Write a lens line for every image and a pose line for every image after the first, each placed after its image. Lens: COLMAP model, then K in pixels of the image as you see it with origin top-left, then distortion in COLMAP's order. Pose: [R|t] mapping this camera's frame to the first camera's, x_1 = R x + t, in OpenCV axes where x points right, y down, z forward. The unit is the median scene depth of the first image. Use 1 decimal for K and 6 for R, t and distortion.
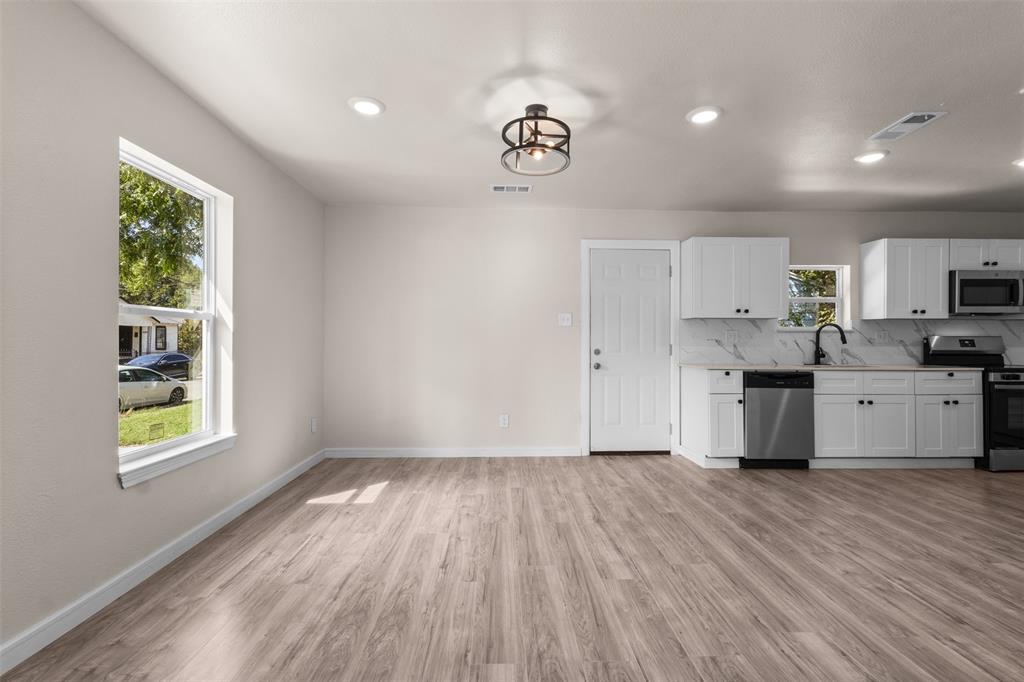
lens RADIAL K [[473.4, 0, 512.7], [0, 473.4, 335.2], [0, 0, 1]] dist [0.003796, 0.000535]
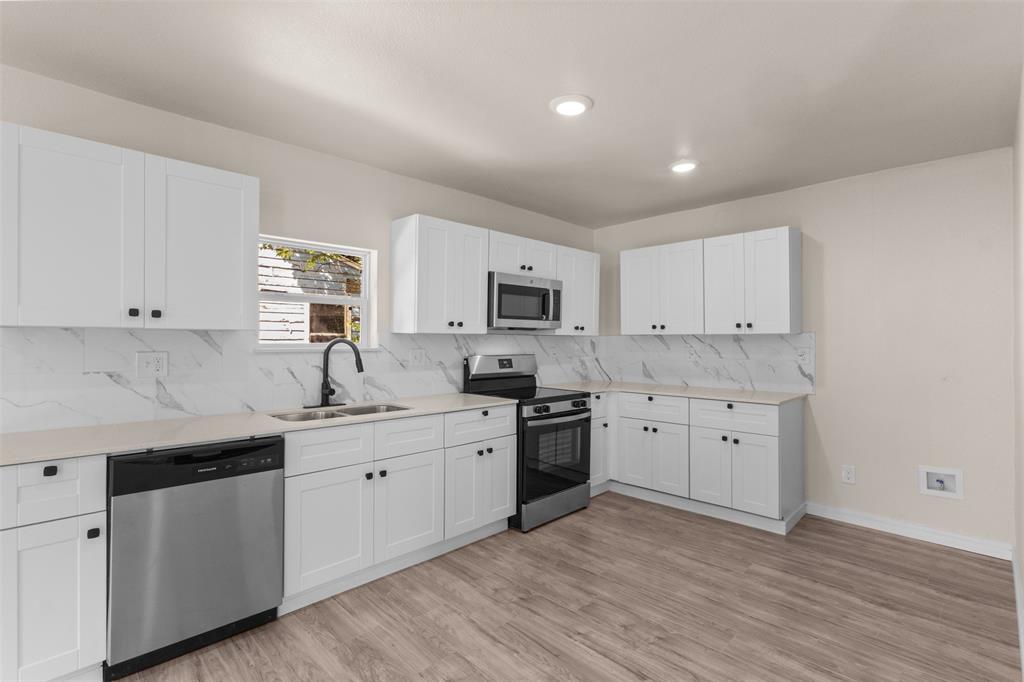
lens RADIAL K [[473.4, 0, 508.7], [0, 473.4, 343.1], [0, 0, 1]] dist [0.003796, 0.000535]
pose [[0.736193, -0.002492, 0.676767, 0.463053], [-0.011303, 0.999808, 0.015976, -0.036181], [-0.676677, -0.019411, 0.736024, 0.449633]]
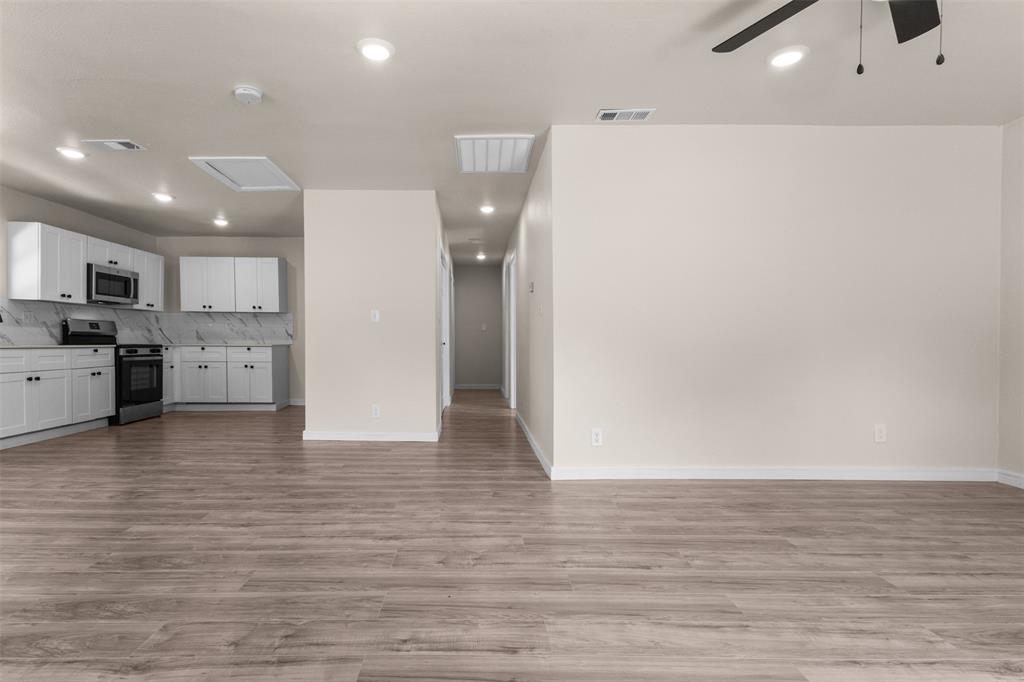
lens RADIAL K [[507.5, 0, 477.2], [0, 507.5, 355.3], [0, 0, 1]] dist [0.001588, 0.001748]
pose [[0.026511, -0.028418, 0.999245, -0.340747], [-0.023383, 0.999305, 0.029040, 0.035076], [-0.999375, -0.024136, 0.025828, 0.002401]]
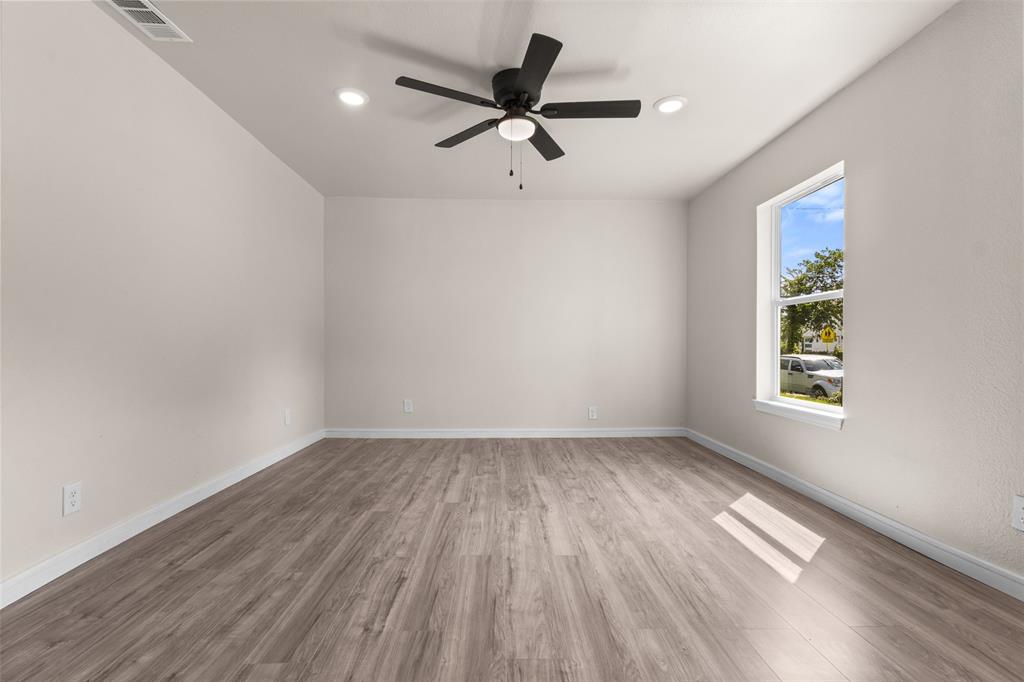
lens RADIAL K [[473.4, 0, 510.8], [0, 473.4, 342.6], [0, 0, 1]] dist [0.003796, 0.000535]
pose [[-0.999944, -0.007402, 0.007629, 0.067738], [-0.007570, 0.999726, -0.022162, 0.042504], [-0.007462, -0.022219, -0.999725, 0.301427]]
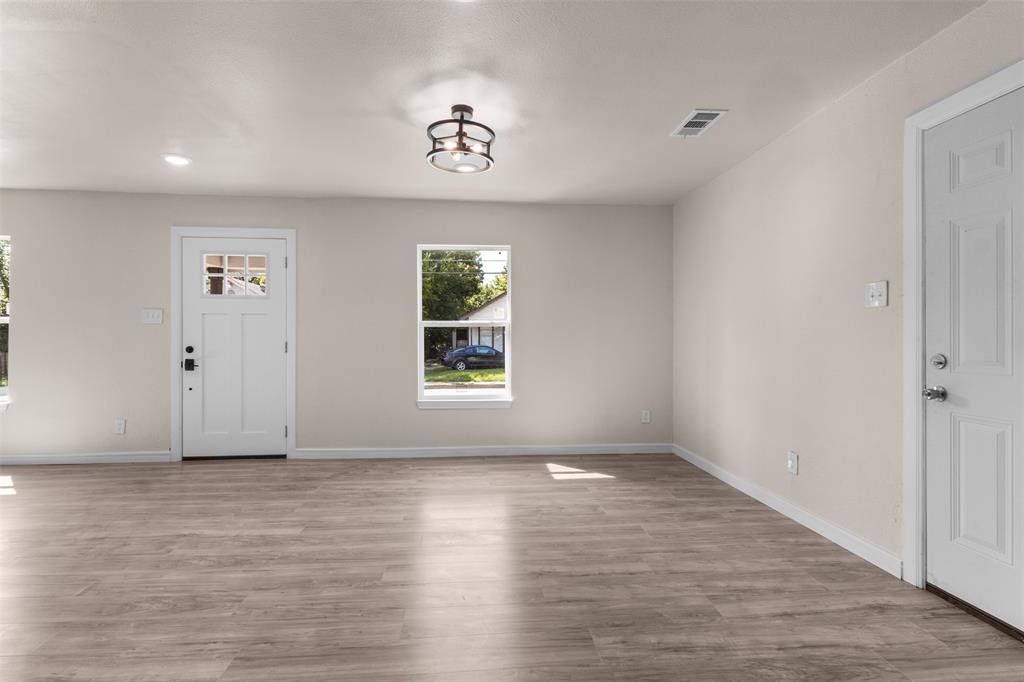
lens RADIAL K [[473.4, 0, 511.1], [0, 473.4, 338.0], [0, 0, 1]] dist [0.003796, 0.000535]
pose [[0.048159, -0.005989, -0.998822, 0.674800], [0.015351, 0.999868, -0.005255, 0.011586], [0.998722, -0.015080, 0.048245, 0.664336]]
